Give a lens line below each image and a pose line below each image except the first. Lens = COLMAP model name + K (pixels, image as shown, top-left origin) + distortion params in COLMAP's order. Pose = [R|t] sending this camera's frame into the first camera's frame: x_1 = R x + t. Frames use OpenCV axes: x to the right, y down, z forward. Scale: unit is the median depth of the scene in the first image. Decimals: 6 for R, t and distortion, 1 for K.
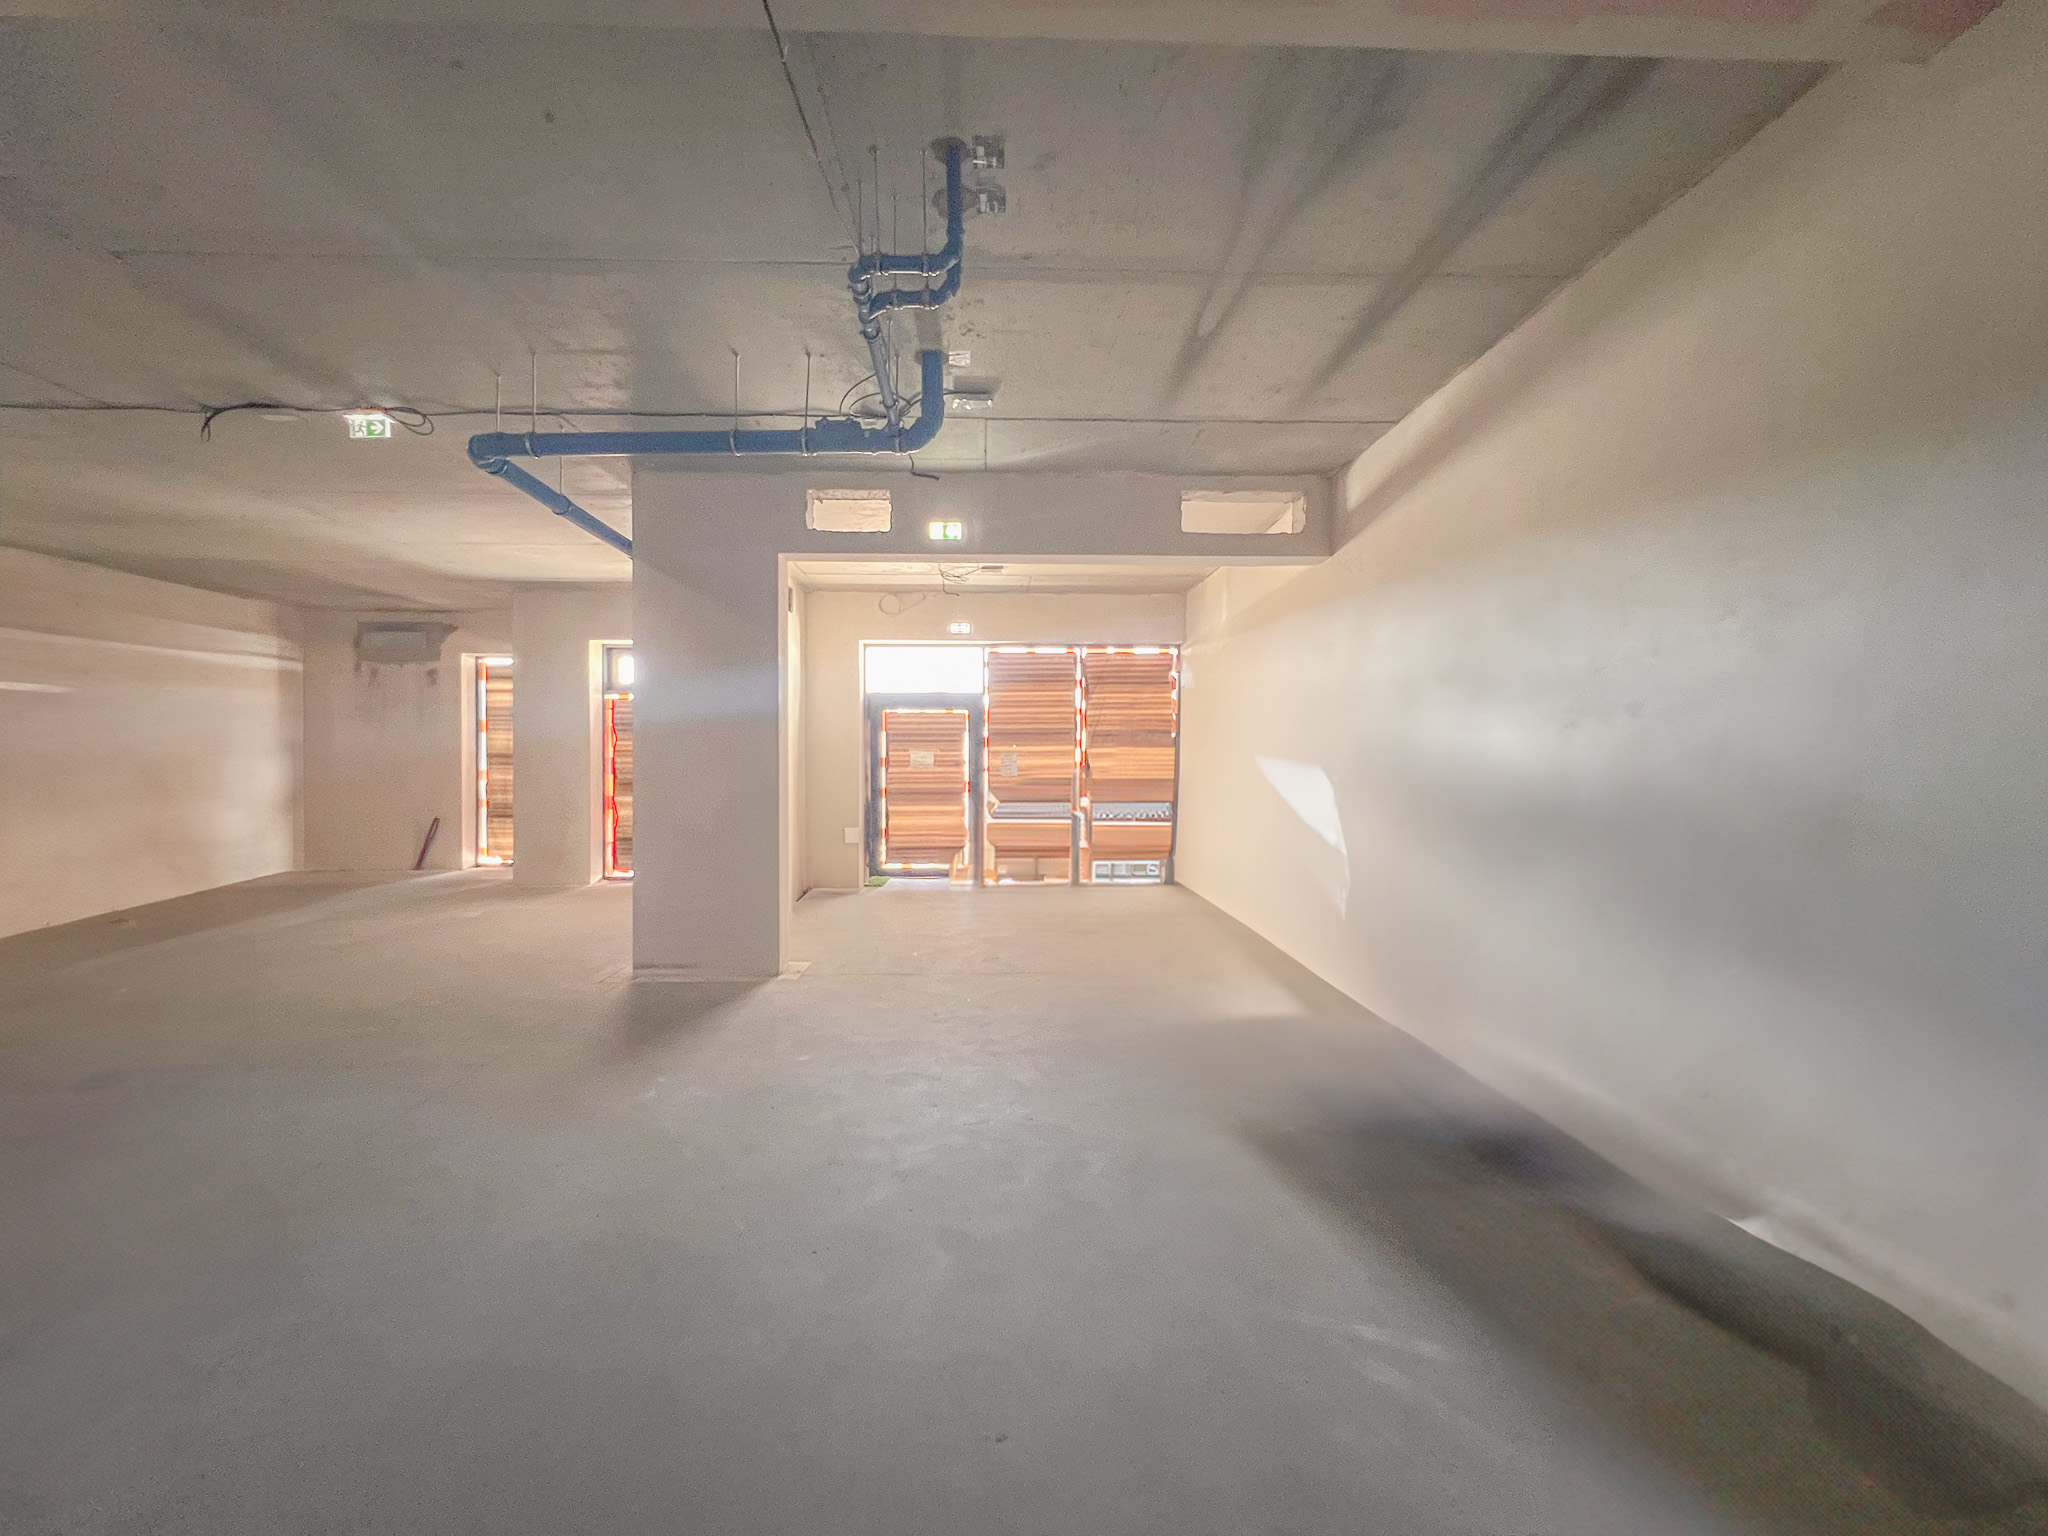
lens RADIAL K [[821.7, 0, 1025.7], [0, 821.7, 755.5], [0, 0, 1]] dist [0.001095, 0.000028]
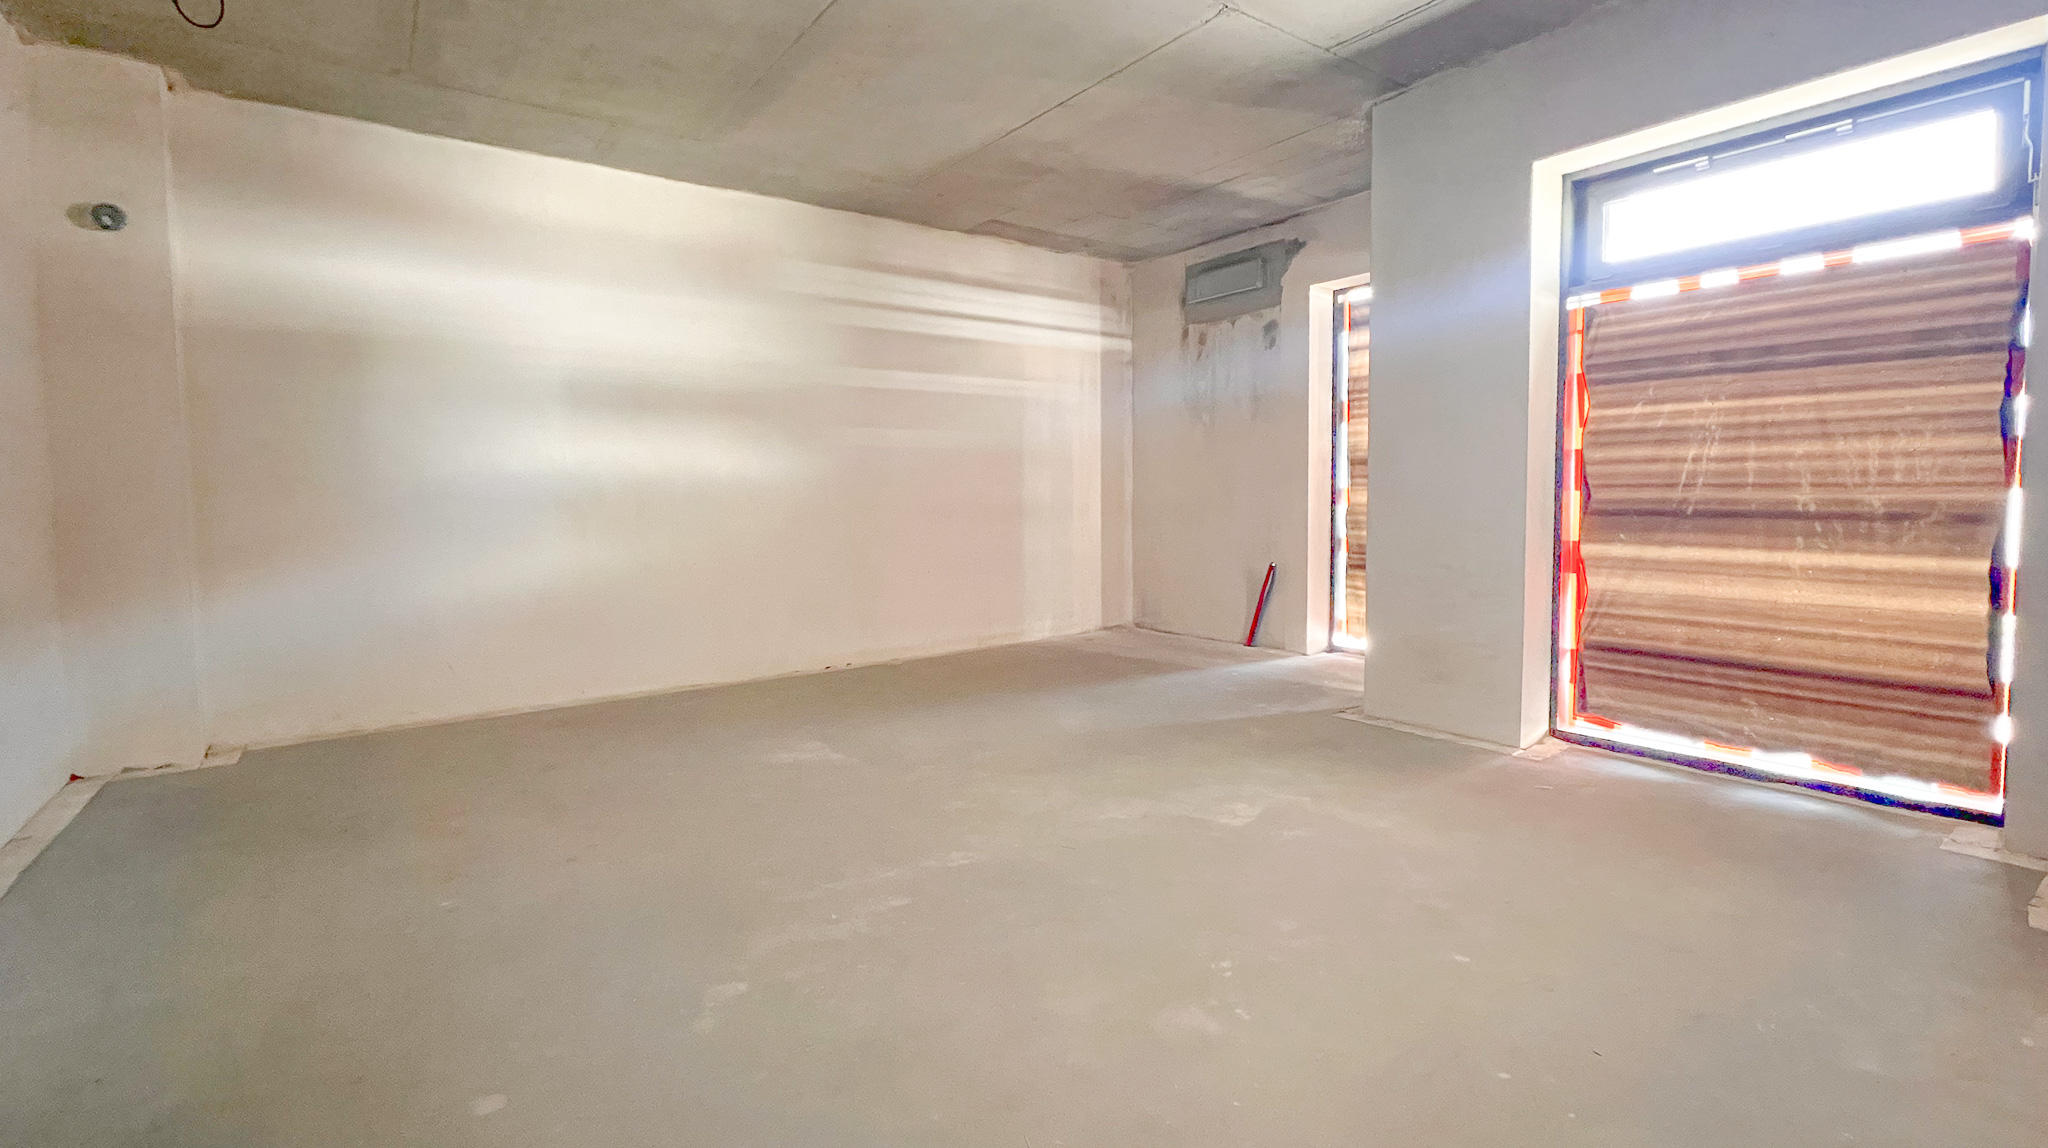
lens RADIAL K [[931.3, 0, 1027.7], [0, 931.3, 554.8], [0, 0, 1]] dist [0.002309, 0.000124]
pose [[0.557145, 0.050477, -0.828880, -0.243626], [0.013243, 0.997484, 0.069646, 0.017155], [0.830310, -0.049779, 0.555075, 0.462173]]
